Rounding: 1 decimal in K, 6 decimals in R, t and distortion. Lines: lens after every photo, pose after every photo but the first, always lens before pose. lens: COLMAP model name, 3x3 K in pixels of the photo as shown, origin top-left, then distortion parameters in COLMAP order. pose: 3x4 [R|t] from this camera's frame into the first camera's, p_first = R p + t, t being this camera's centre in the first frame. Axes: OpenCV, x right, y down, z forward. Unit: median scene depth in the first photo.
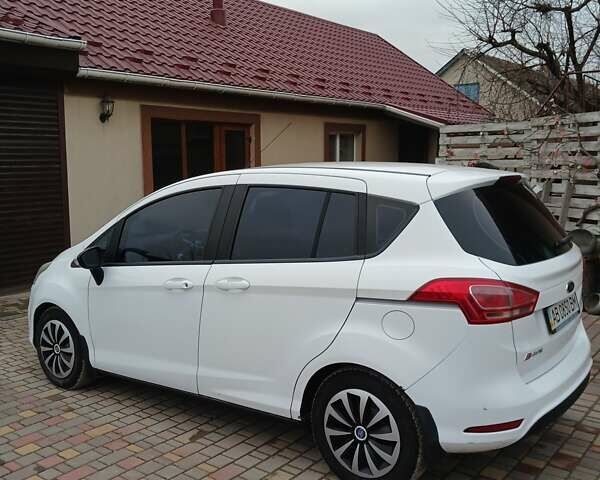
lens RADIAL K [[641.2, 0, 293.1], [0, 641.2, 237.6], [0, 0, 1]] dist [-0.053244, 0.023550]
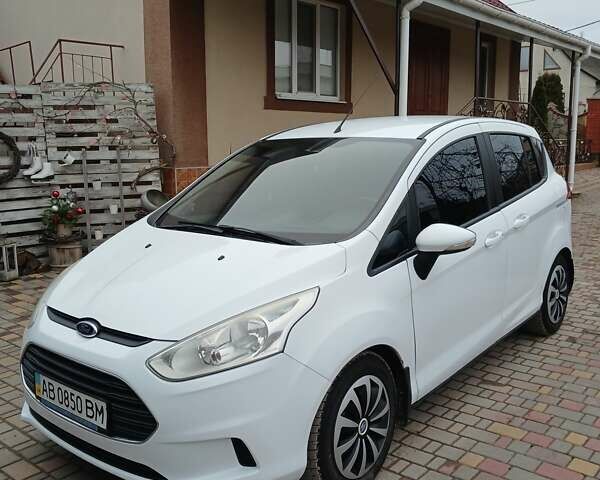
lens RADIAL K [[641.2, 0, 293.1], [0, 641.2, 237.6], [0, 0, 1]] dist [-0.053244, 0.023550]
pose [[0.022372, -0.147775, 0.988768, -0.994939], [0.127693, 0.981337, 0.143775, -0.091388], [-0.991561, 0.123042, 0.040825, 1.103889]]
